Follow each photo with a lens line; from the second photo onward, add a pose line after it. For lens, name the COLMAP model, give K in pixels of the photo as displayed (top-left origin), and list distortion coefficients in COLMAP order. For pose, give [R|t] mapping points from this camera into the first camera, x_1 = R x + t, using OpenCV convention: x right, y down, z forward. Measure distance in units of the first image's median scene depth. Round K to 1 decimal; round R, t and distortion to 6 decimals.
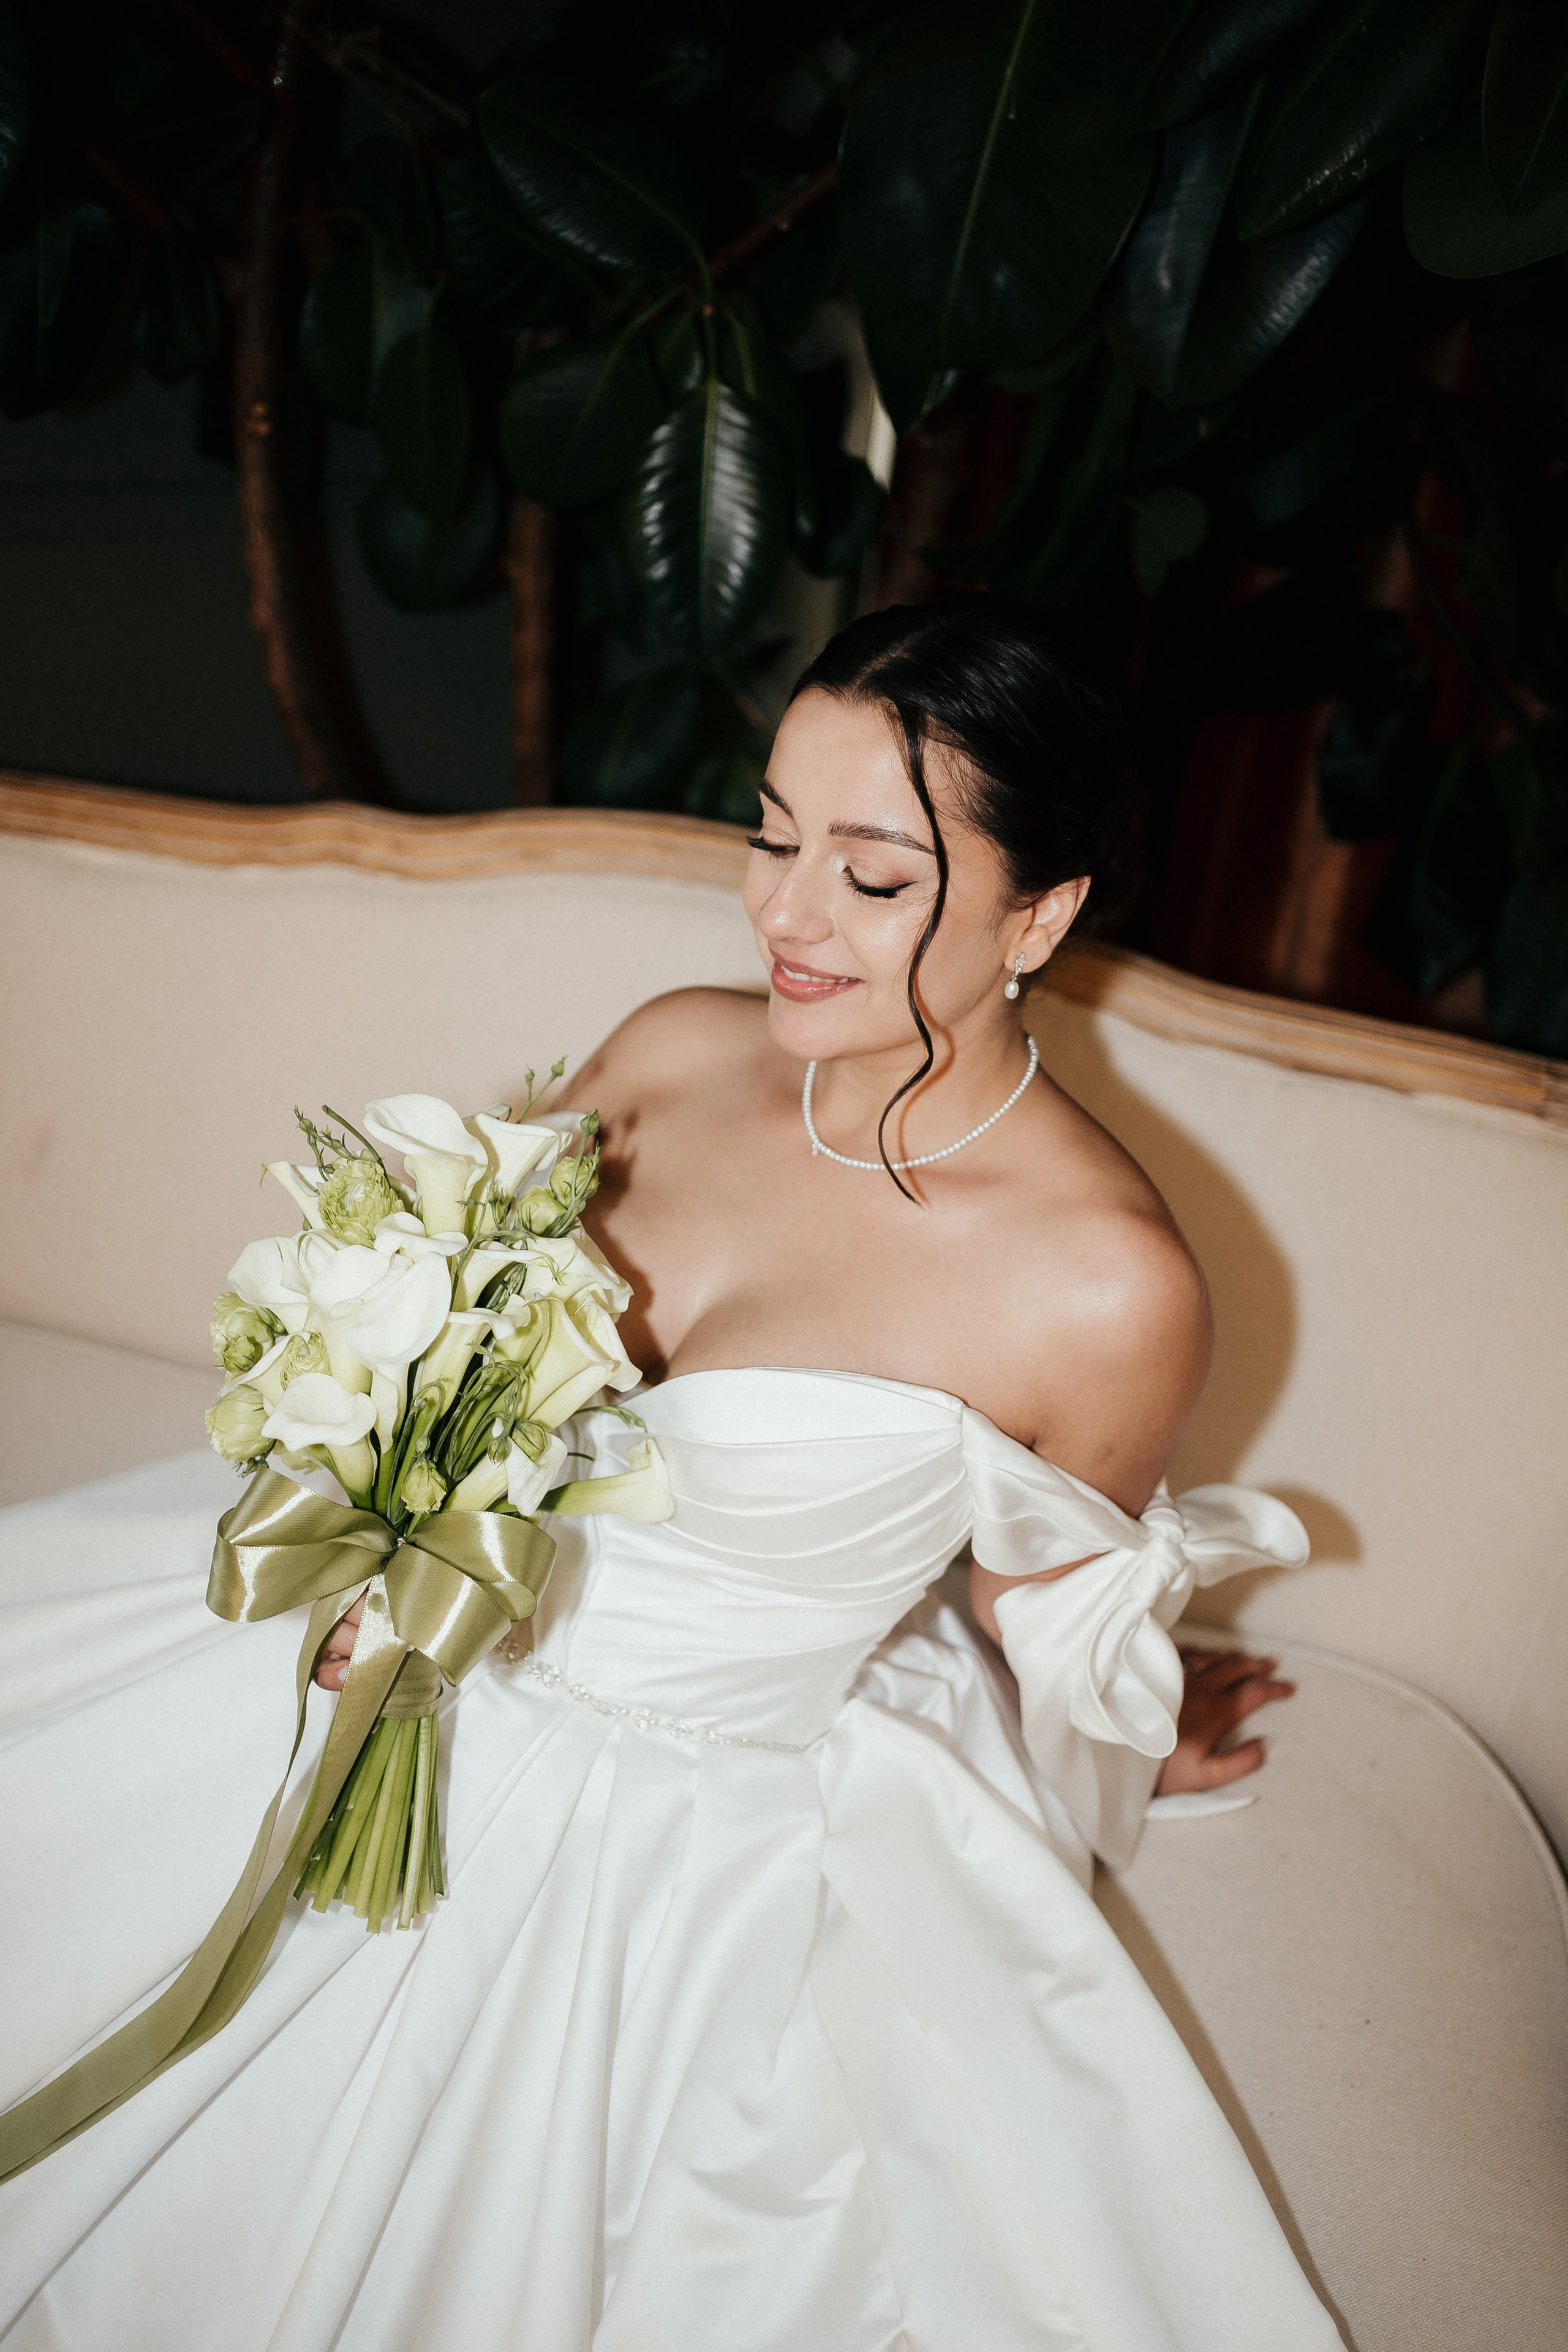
lens RADIAL K [[2360.2, 0, 810.3], [0, 2360.2, 1169.5], [0, 0, 1]] dist [0.014107, 0.030655]
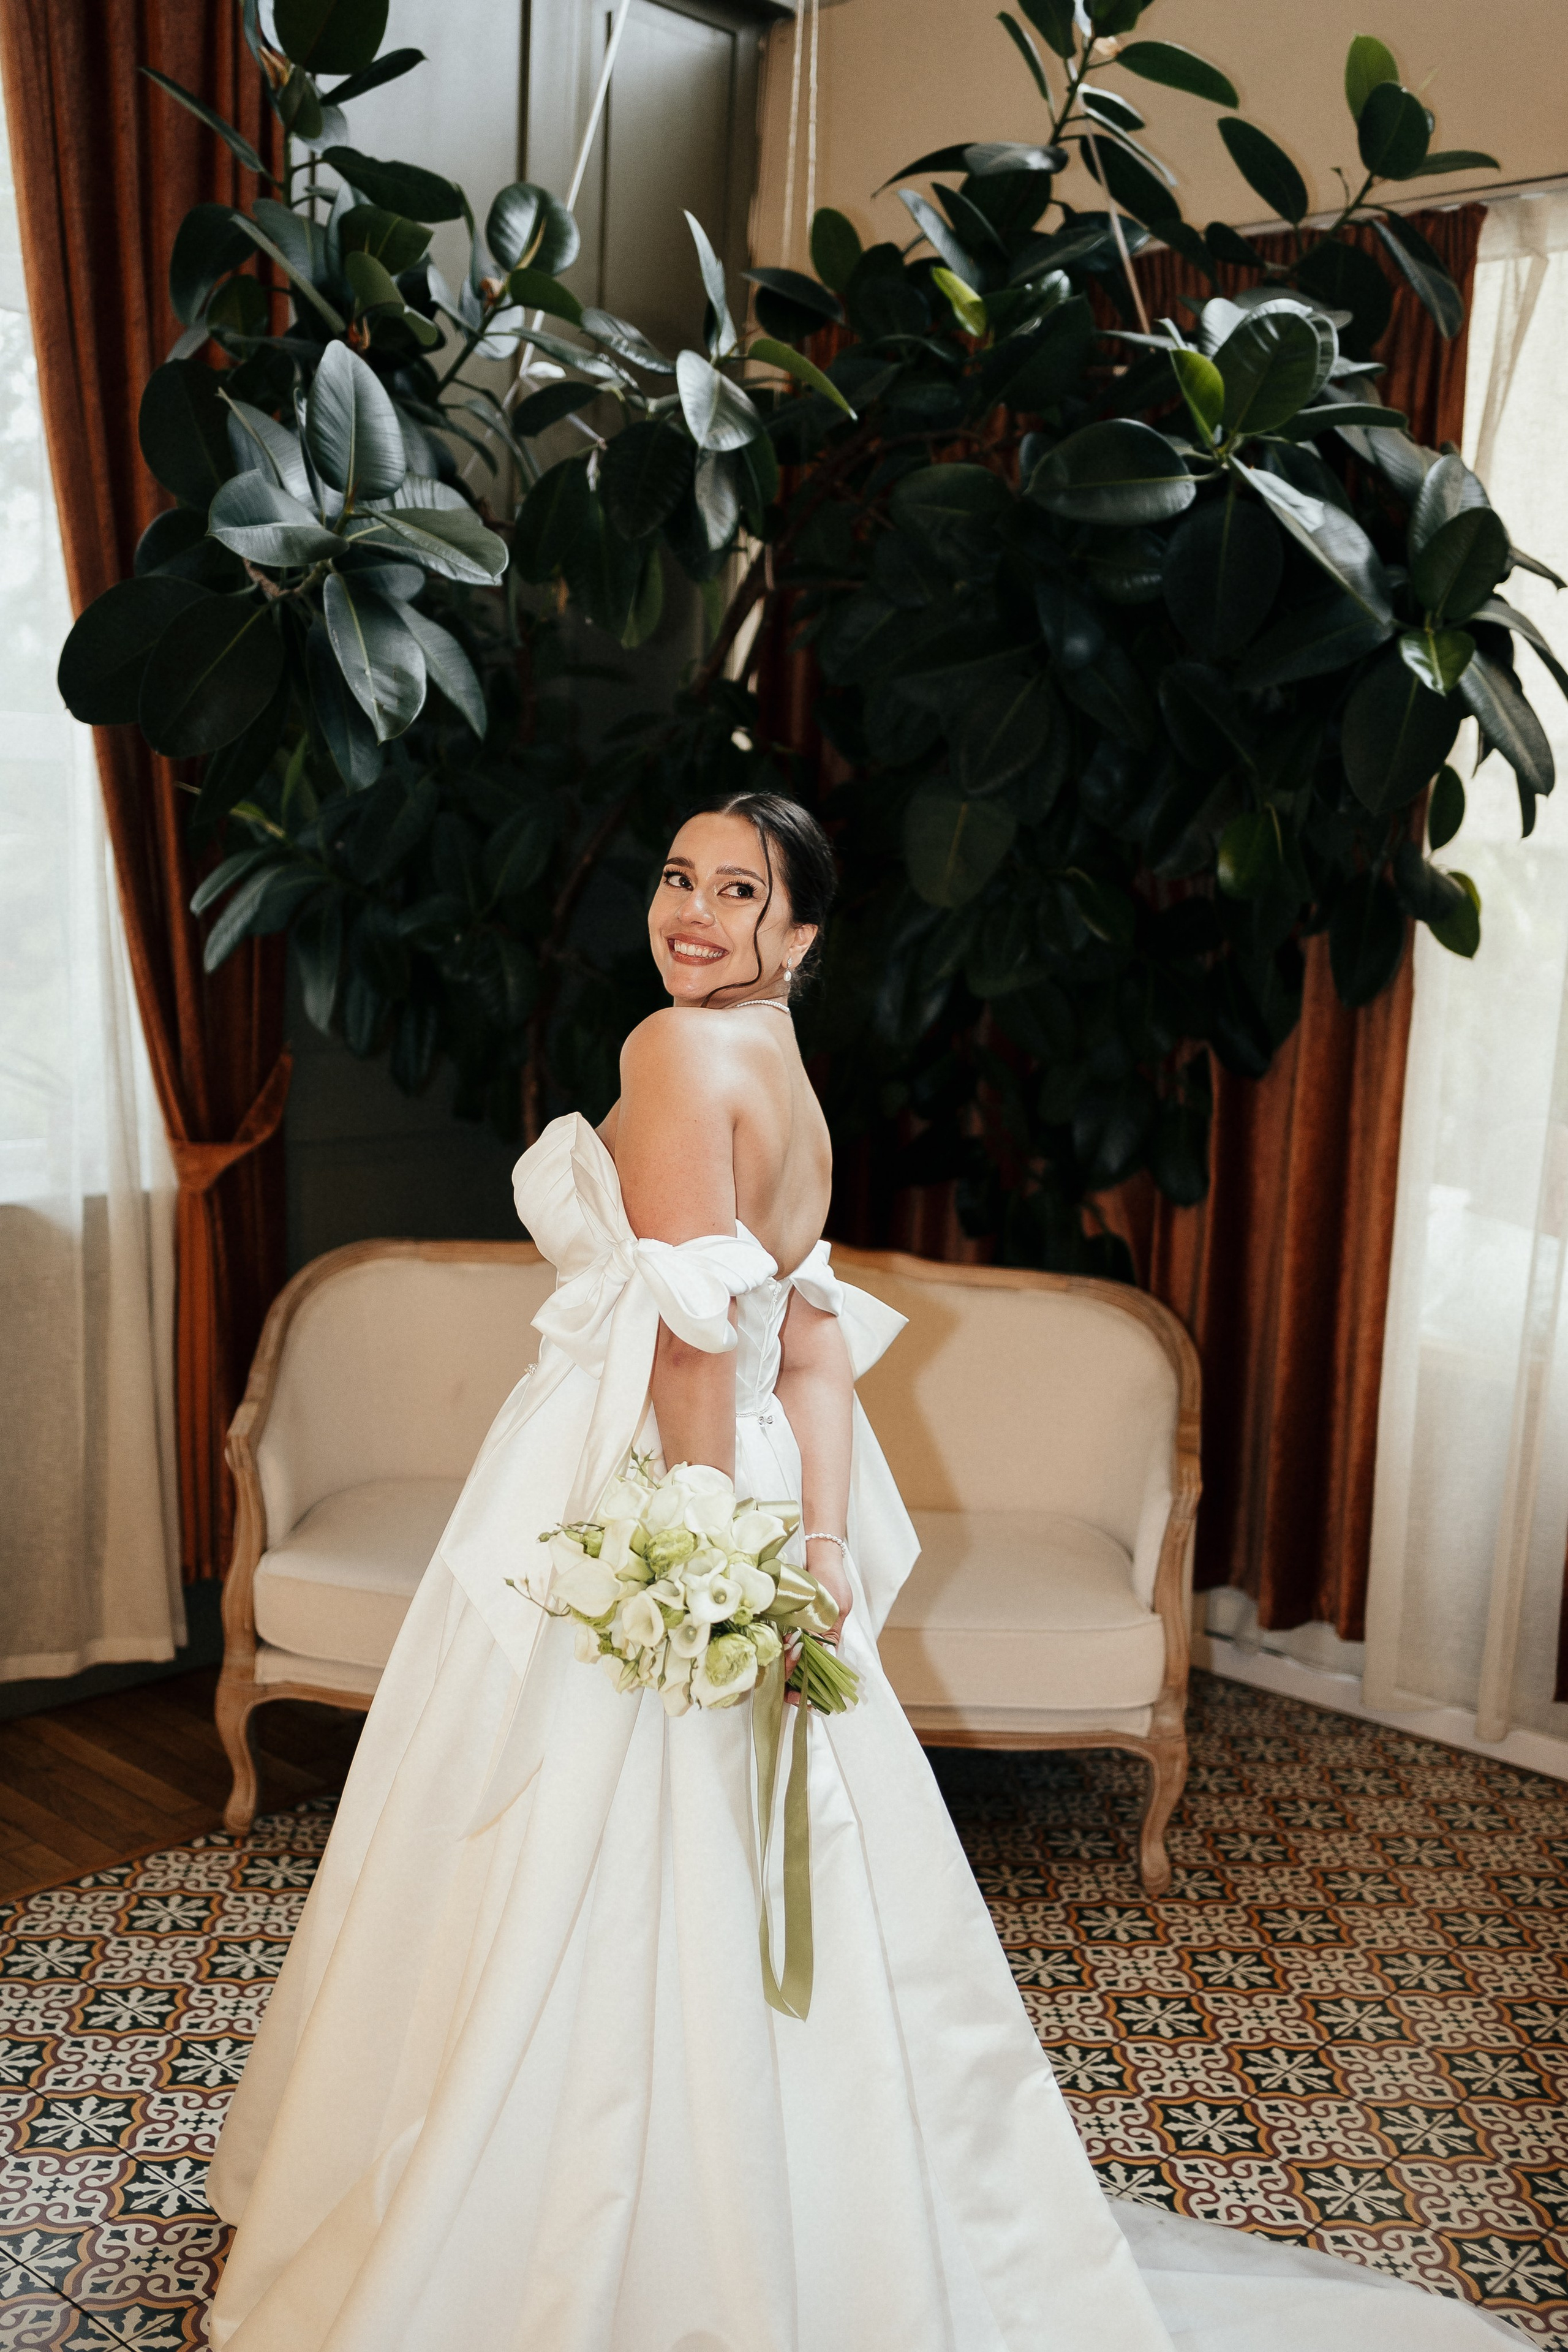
lens RADIAL K [[2328.1, 0, 784.0], [0, 2328.1, 1176.0], [0, 0, 1]] dist [-0.021871, 0.139335]
pose [[0.980509, -0.092864, 0.173144, -0.518450], [0.139727, 0.949120, -0.282221, 0.645676], [-0.138126, 0.300913, 0.943596, -1.712201]]
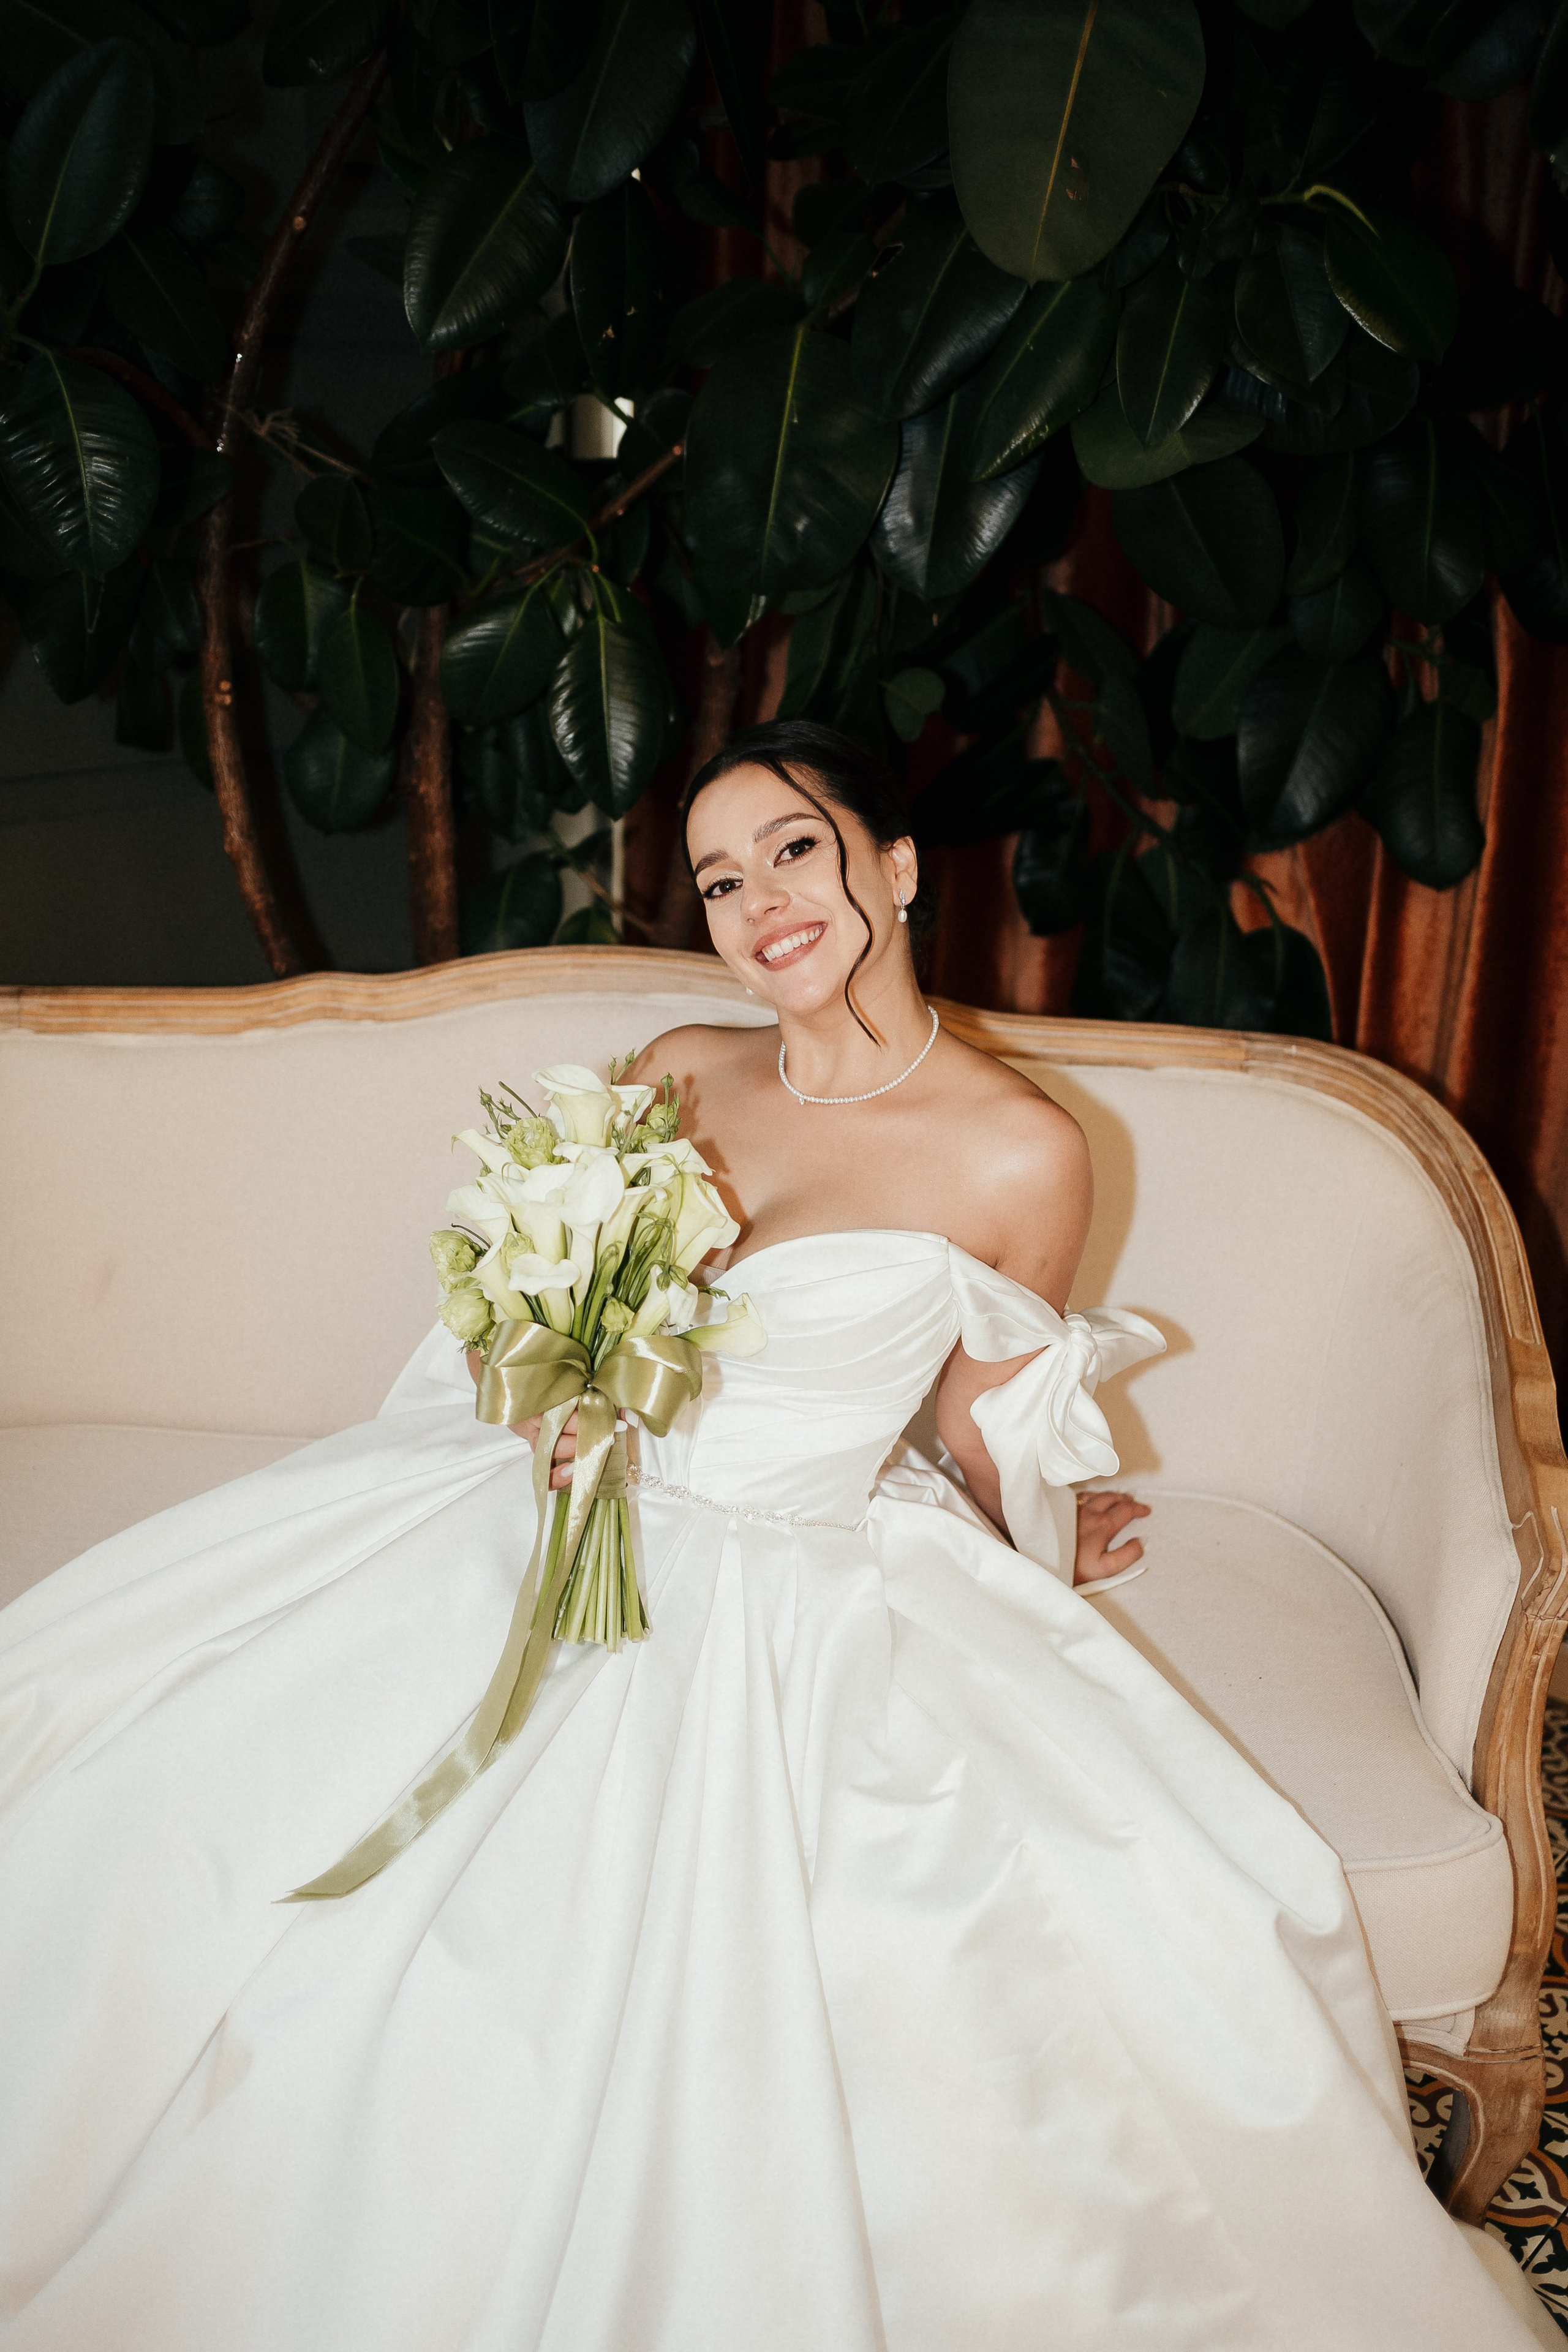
lens RADIAL K [[2328.1, 0, 784.0], [0, 2328.1, 1176.0], [0, 0, 1]] dist [-0.021871, 0.139335]
pose [[0.977053, -0.139630, 0.160845, -0.221547], [0.157226, 0.982241, -0.102385, 0.162320], [-0.143692, 0.125325, 0.981655, -0.355834]]
